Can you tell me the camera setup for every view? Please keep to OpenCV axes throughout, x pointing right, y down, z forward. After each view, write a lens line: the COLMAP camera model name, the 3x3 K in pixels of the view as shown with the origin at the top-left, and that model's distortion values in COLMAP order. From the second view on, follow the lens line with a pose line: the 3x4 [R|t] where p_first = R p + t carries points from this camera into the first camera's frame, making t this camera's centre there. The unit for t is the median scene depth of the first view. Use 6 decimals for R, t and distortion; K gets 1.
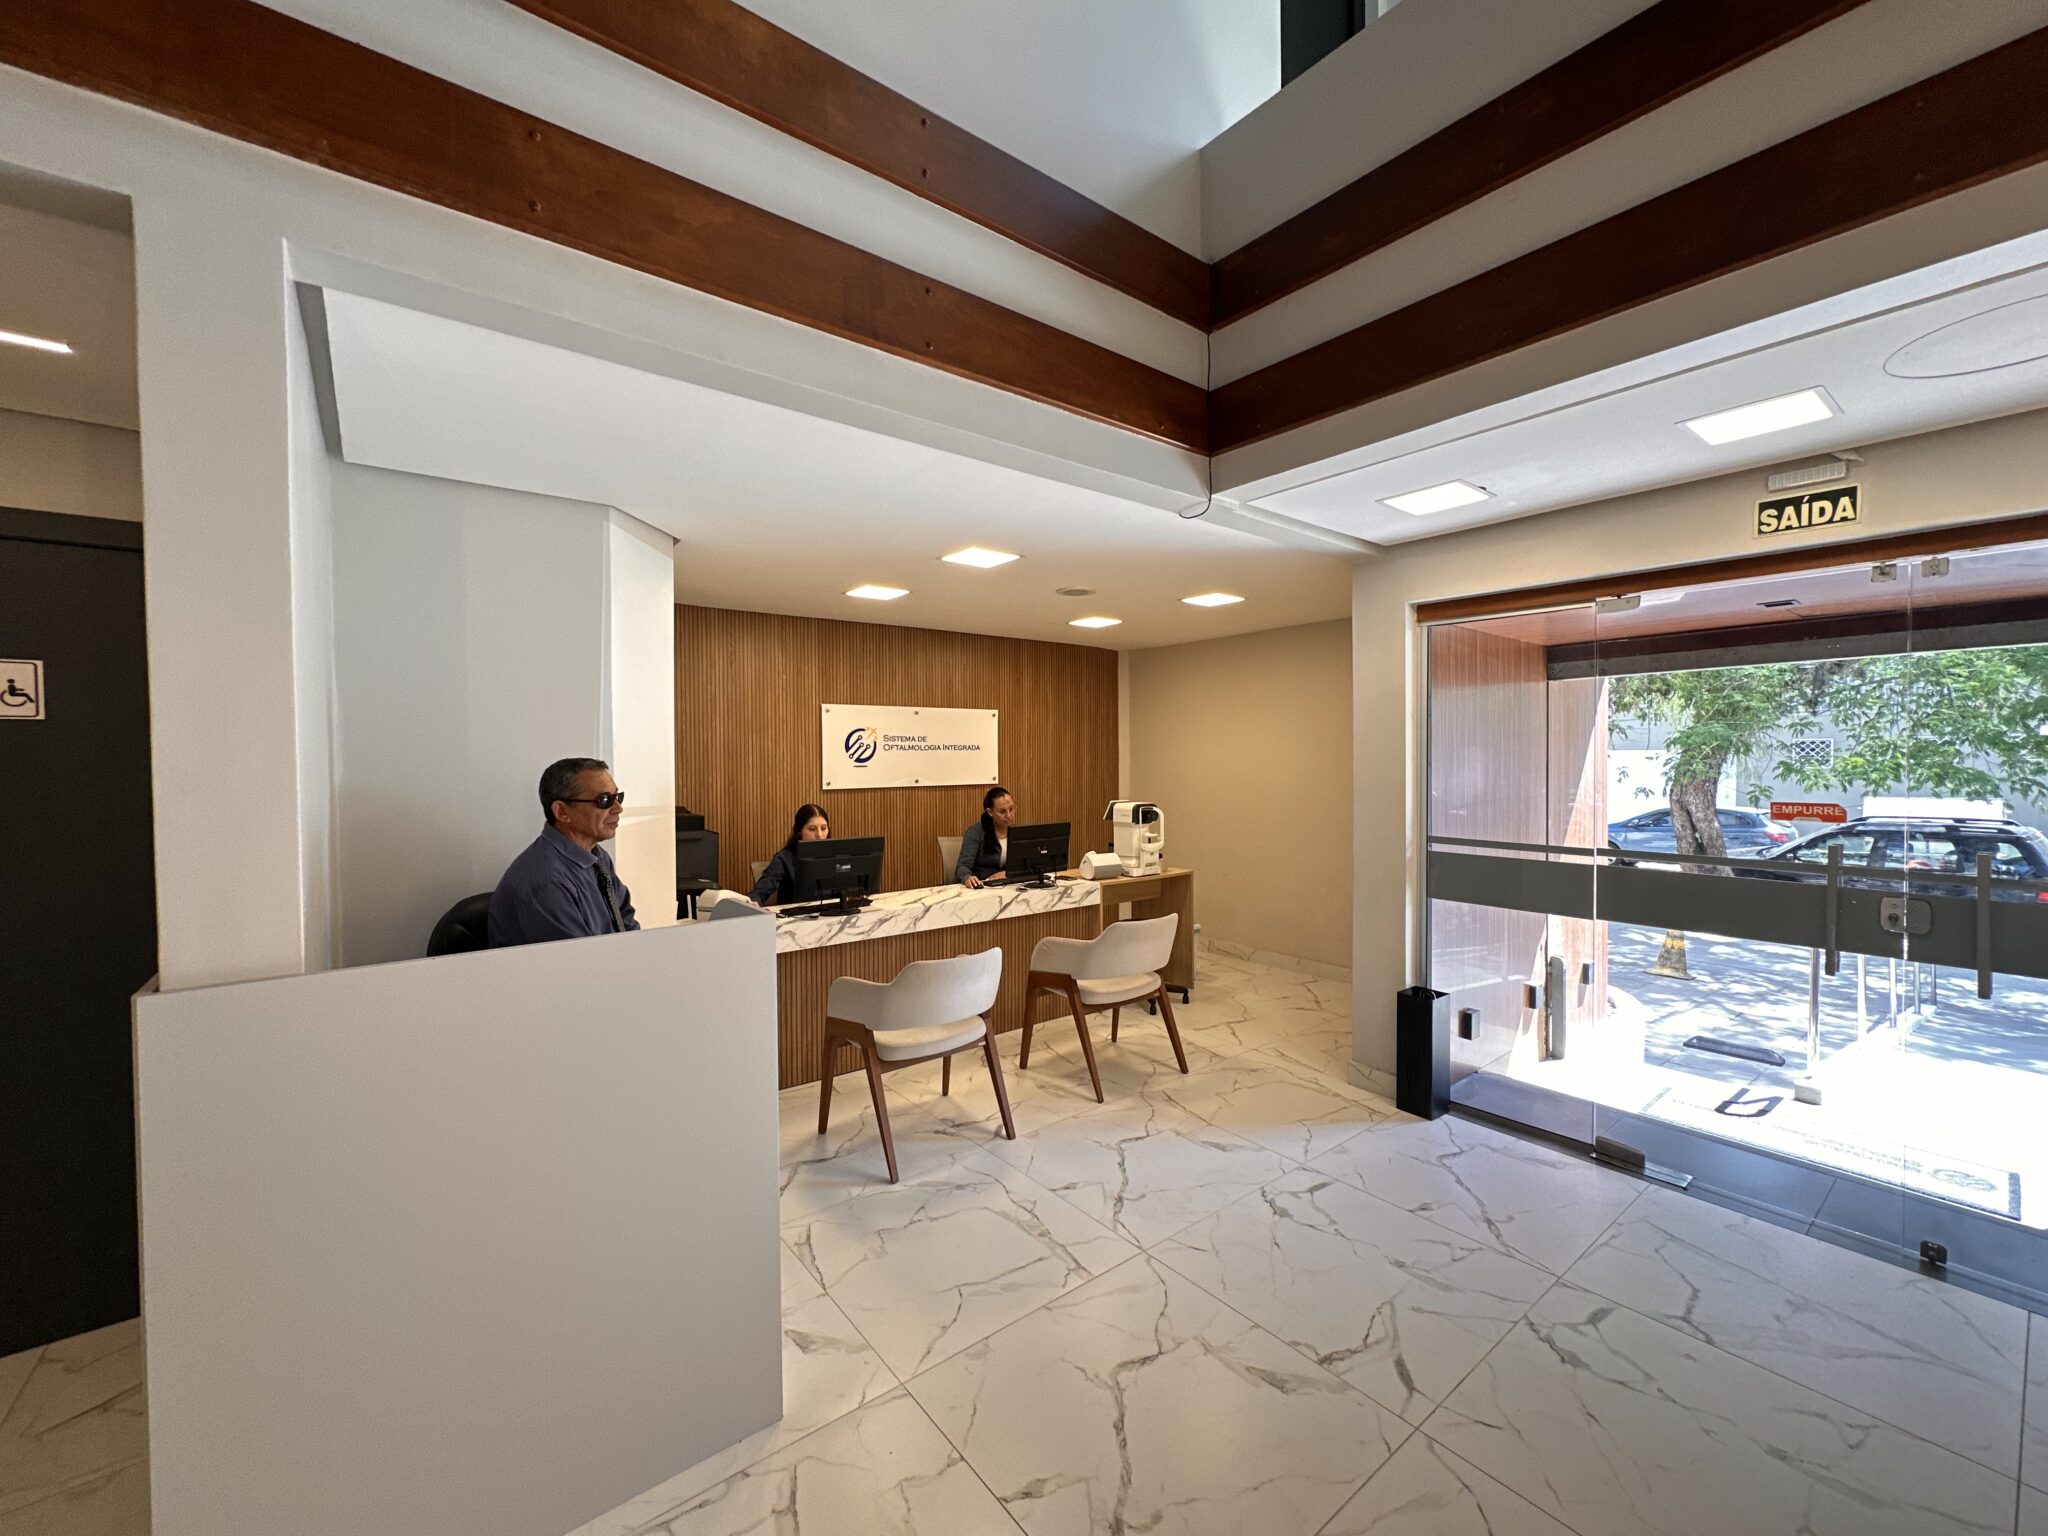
lens RADIAL K [[821.4, 0, 1024.0], [0, 821.4, 768.0], [0, 0, 1]] dist [0.000251, 0.000233]
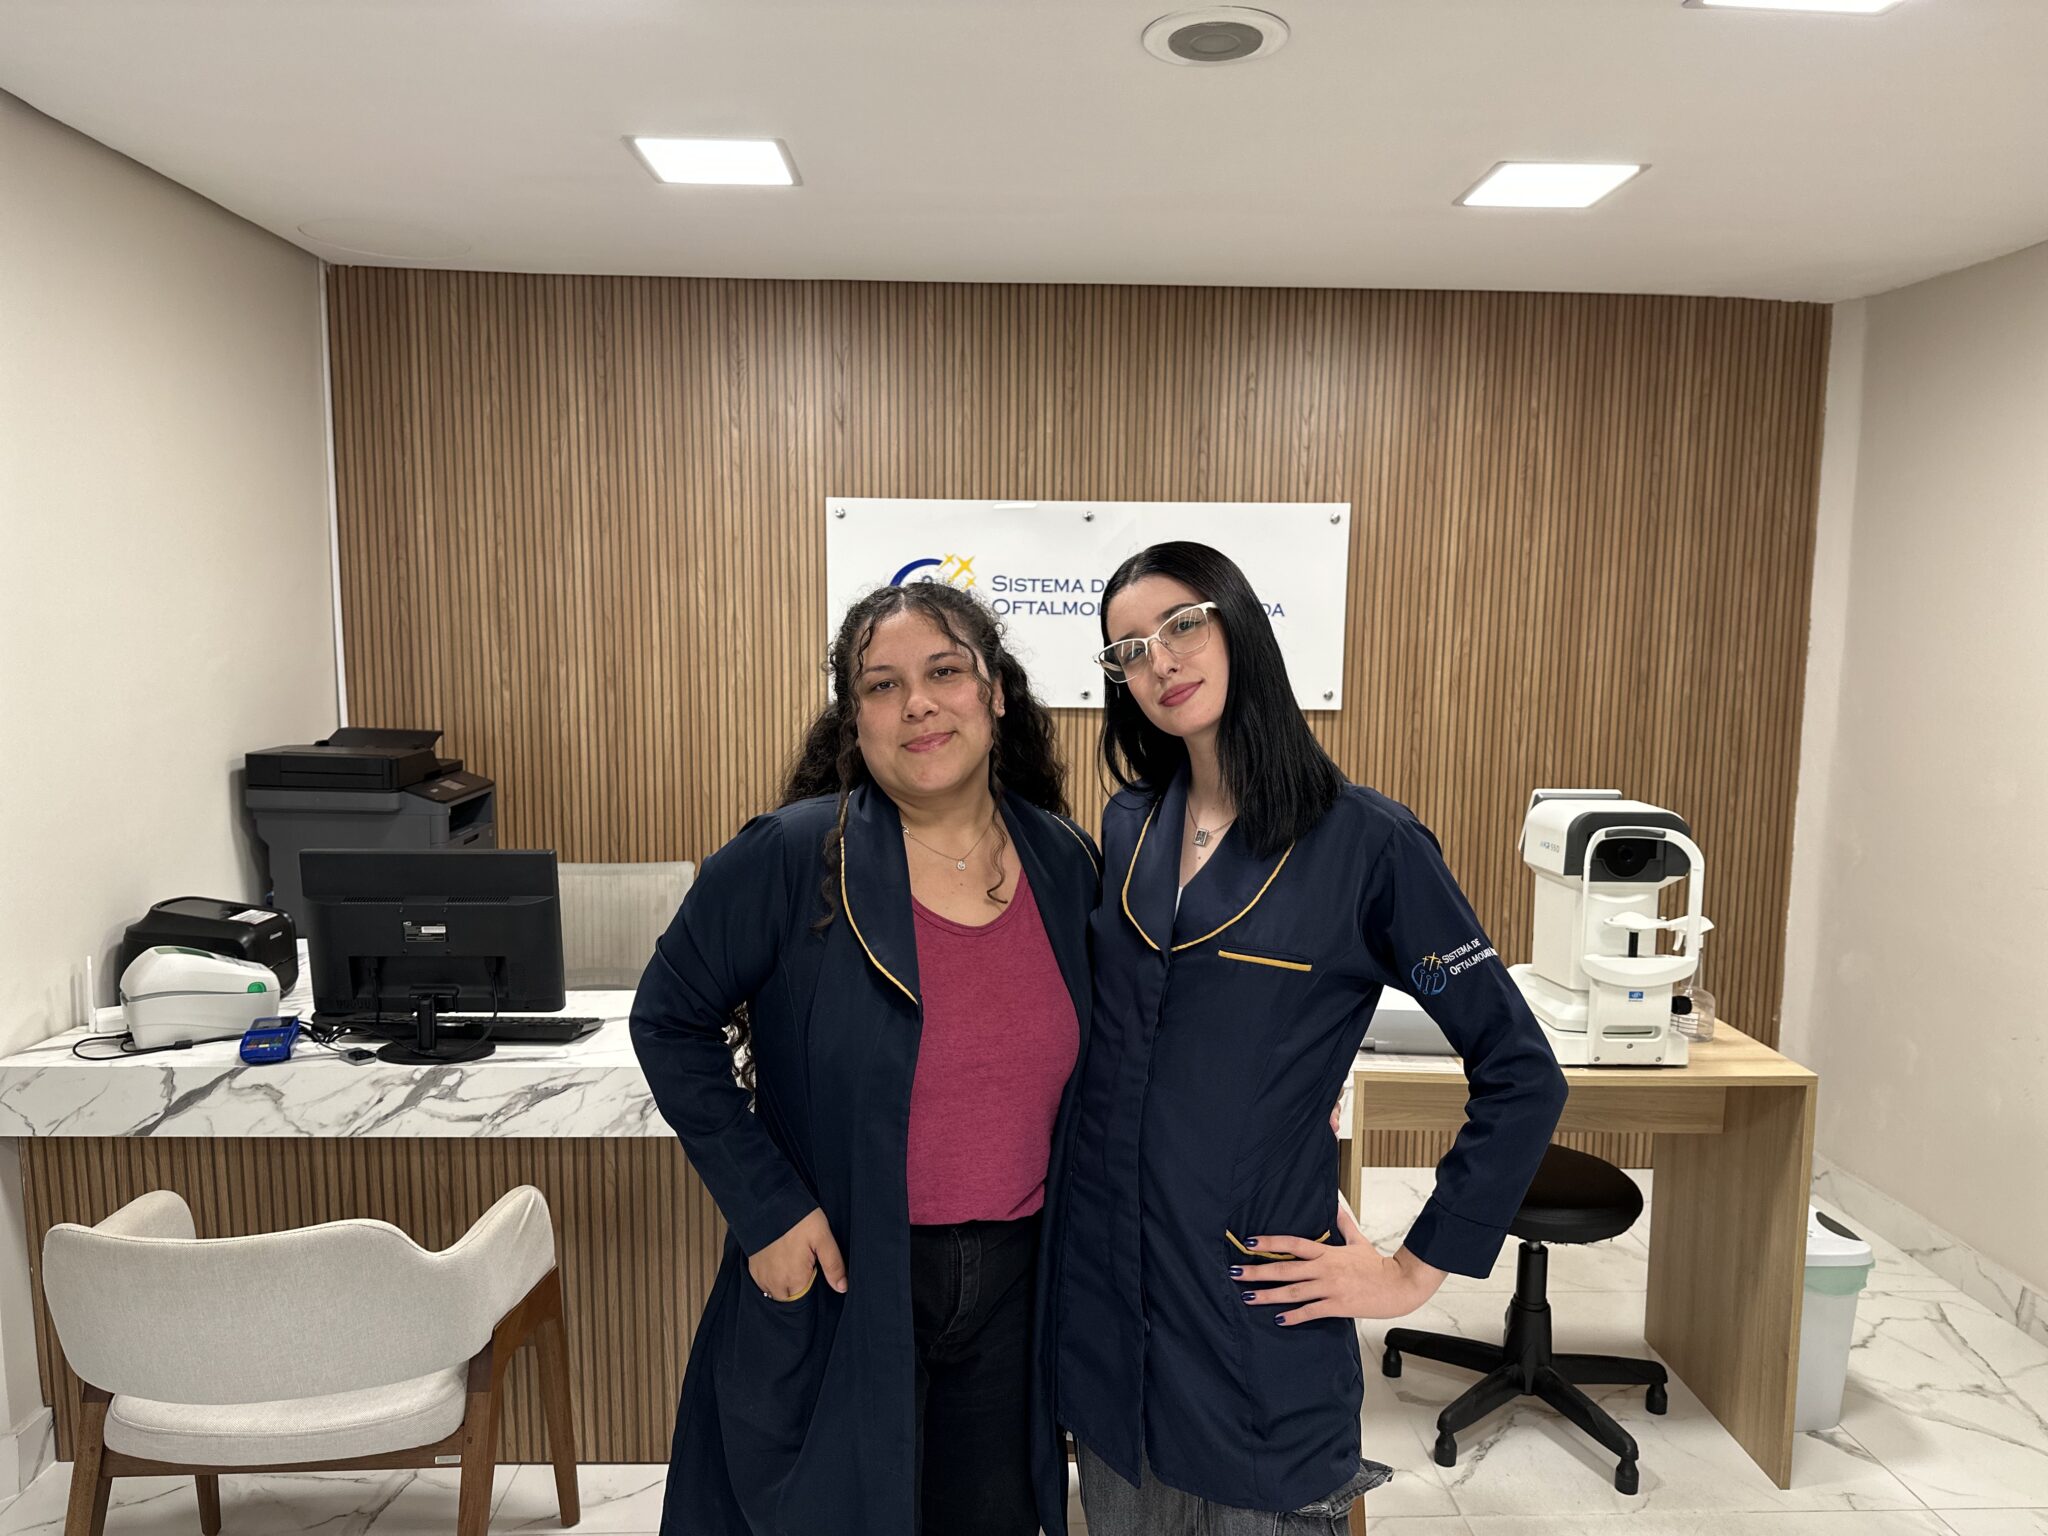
lens RADIAL K [[1392.4, 0, 1024.0], [0, 1392.4, 768.0], [0, 0, 1]] dist [0.097198, -0.000172]
pose [[0.811169, 0.073807, -0.580136, 0.241983], [-0.026639, 0.995638, 0.089422, -0.007977], [0.584205, -0.057082, 0.809596, 0.461707]]
